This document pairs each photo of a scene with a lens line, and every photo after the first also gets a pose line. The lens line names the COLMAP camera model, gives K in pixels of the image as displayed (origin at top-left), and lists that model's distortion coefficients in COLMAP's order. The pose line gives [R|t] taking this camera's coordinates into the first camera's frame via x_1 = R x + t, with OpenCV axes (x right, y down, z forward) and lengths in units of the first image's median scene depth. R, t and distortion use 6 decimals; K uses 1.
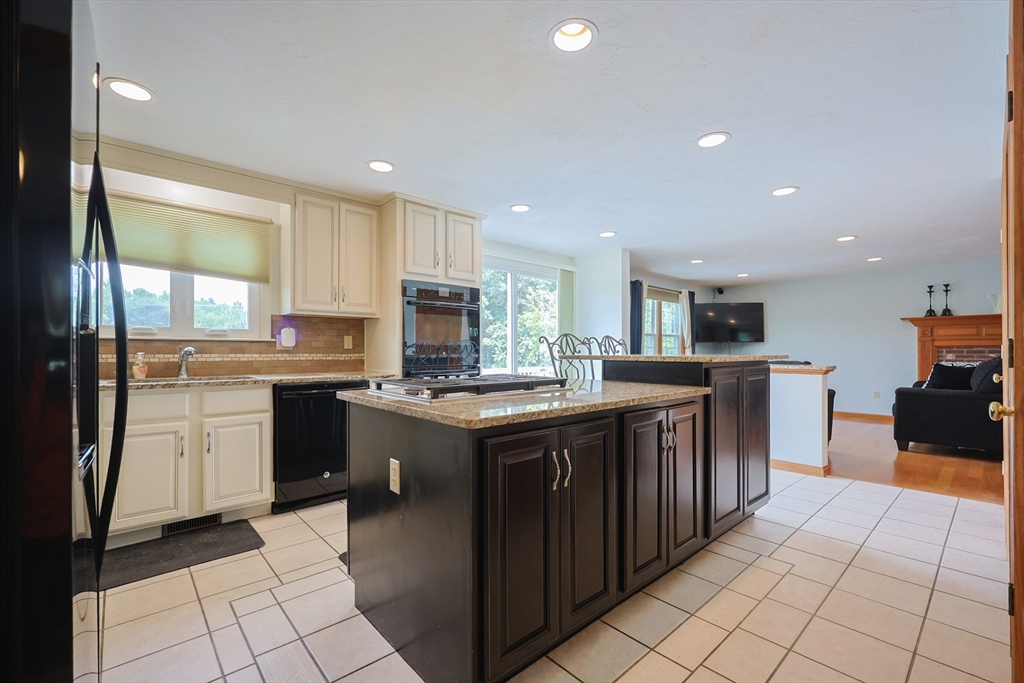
lens RADIAL K [[436.9, 0, 511.7], [0, 436.9, 350.0], [0, 0, 1]] dist [-0.003330, -0.000473]
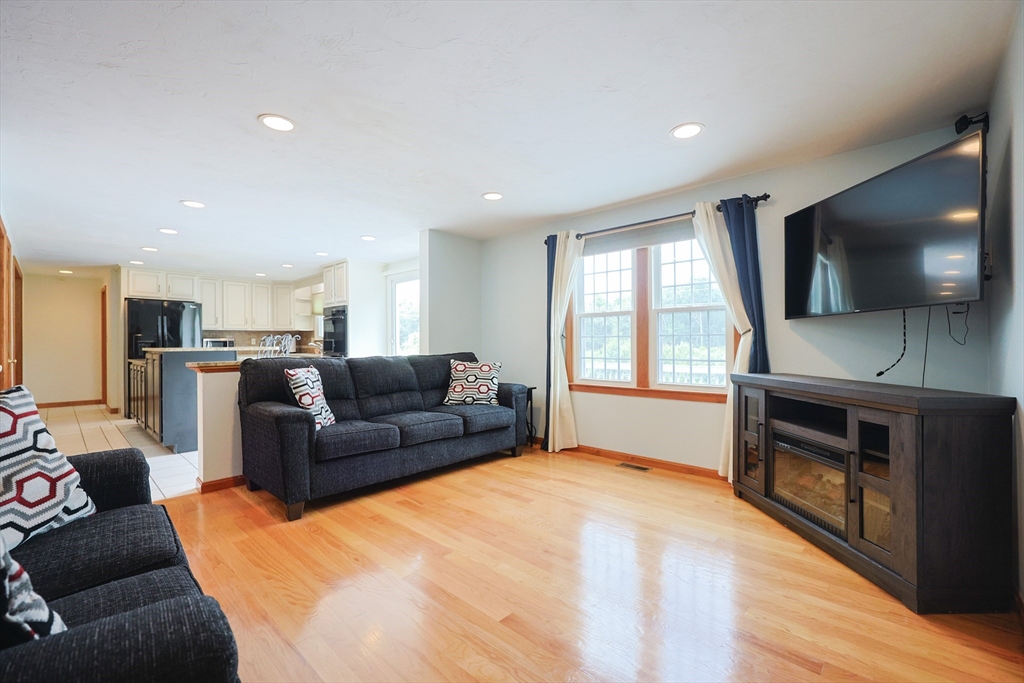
lens RADIAL K [[436.9, 0, 519.5], [0, 436.9, 340.5], [0, 0, 1]] dist [-0.003330, -0.000473]
pose [[0.077883, -0.004519, -0.996952, 0.985373], [0.010709, 0.999936, -0.003696, 0.001362], [0.996905, -0.010388, 0.077927, 0.928543]]
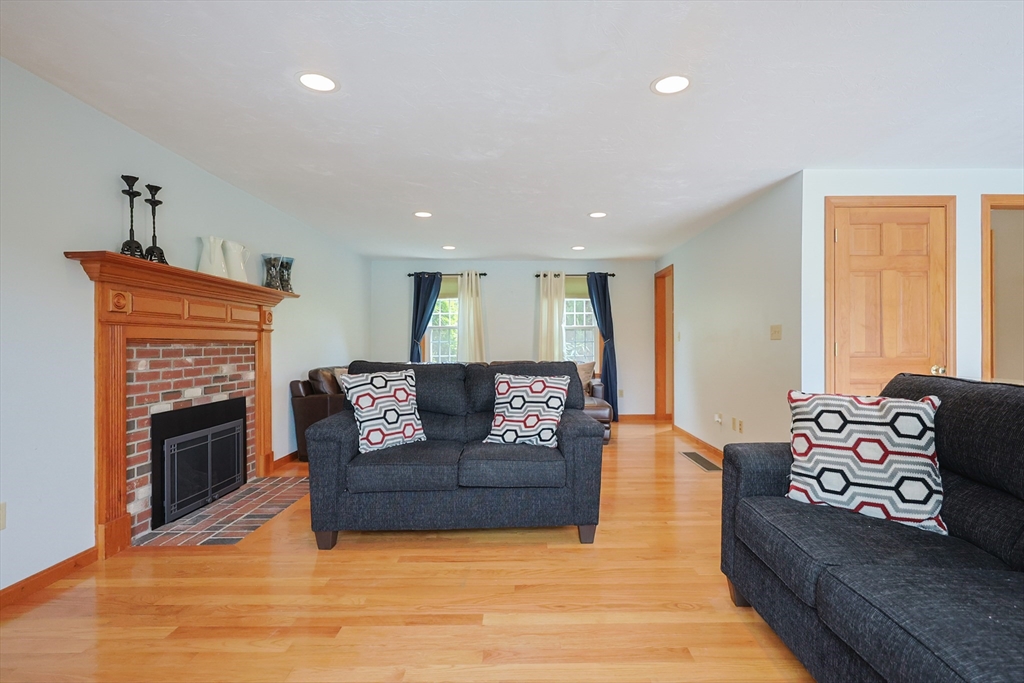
lens RADIAL K [[509.9, 0, 526.6], [0, 509.9, 346.4], [0, 0, 1]] dist [-0.006092, 0.001633]
pose [[-0.738112, 0.002042, 0.674675, 0.417011], [0.000996, 0.999998, -0.001937, -0.001213], [-0.674677, -0.000758, -0.738113, 1.093583]]
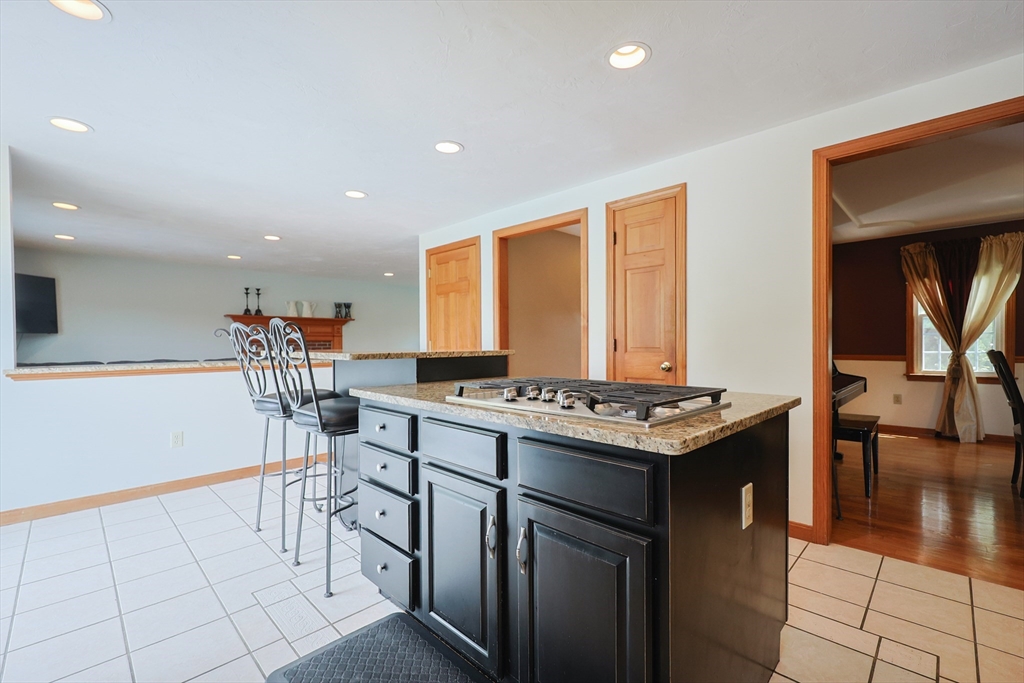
lens RADIAL K [[436.9, 0, 515.2], [0, 436.9, 345.0], [0, 0, 1]] dist [-0.003330, -0.000473]
pose [[-0.049513, -0.004856, 0.998762, -0.221377], [0.004035, 0.999979, 0.005061, -0.000783], [-0.998765, 0.004281, -0.049492, 0.352193]]
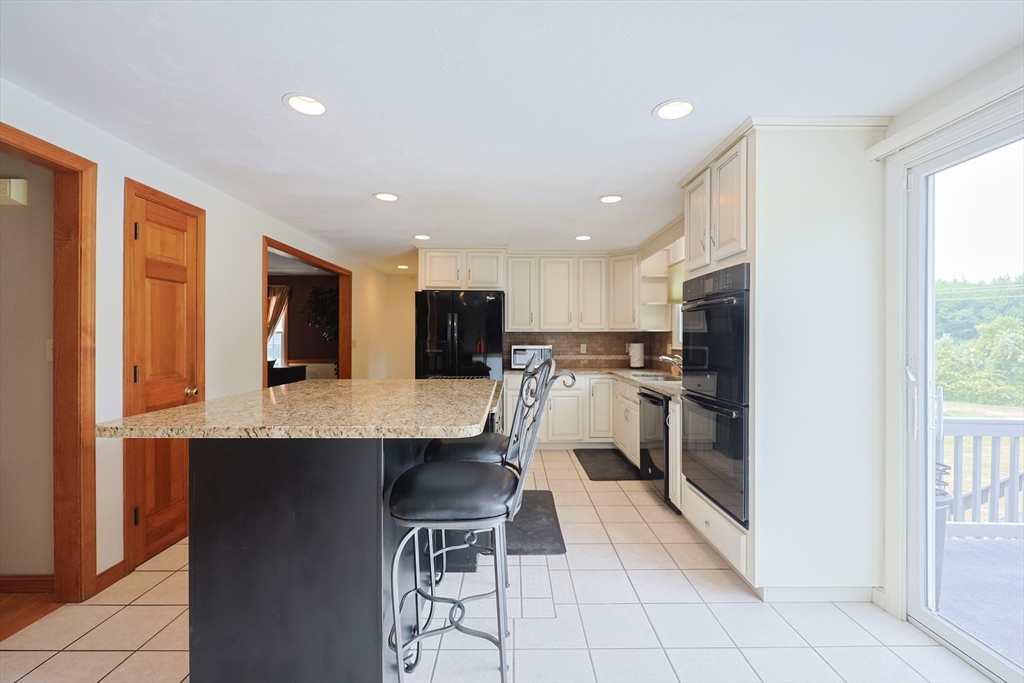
lens RADIAL K [[436.9, 0, 513.2], [0, 436.9, 337.8], [0, 0, 1]] dist [-0.003330, -0.000473]
pose [[-0.673444, 0.000363, -0.739238, 0.335353], [0.001011, 0.999999, -0.000430, -0.029972], [0.739238, -0.001037, -0.673444, 0.707058]]
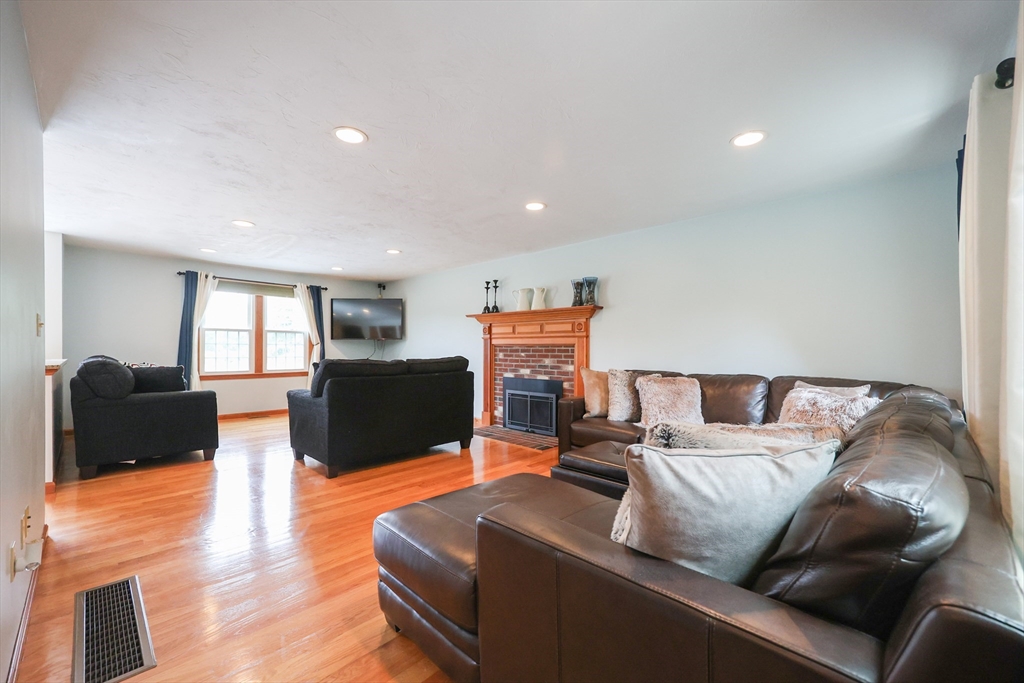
lens RADIAL K [[415.8, 0, 512.6], [0, 415.8, 350.9], [0, 0, 1]] dist [-0.002245, -0.000737]
pose [[0.998669, 0.008458, 0.050880, 0.972671], [-0.008901, 0.999924, 0.008481, -0.002928], [-0.050804, -0.008923, 0.998669, 0.077821]]
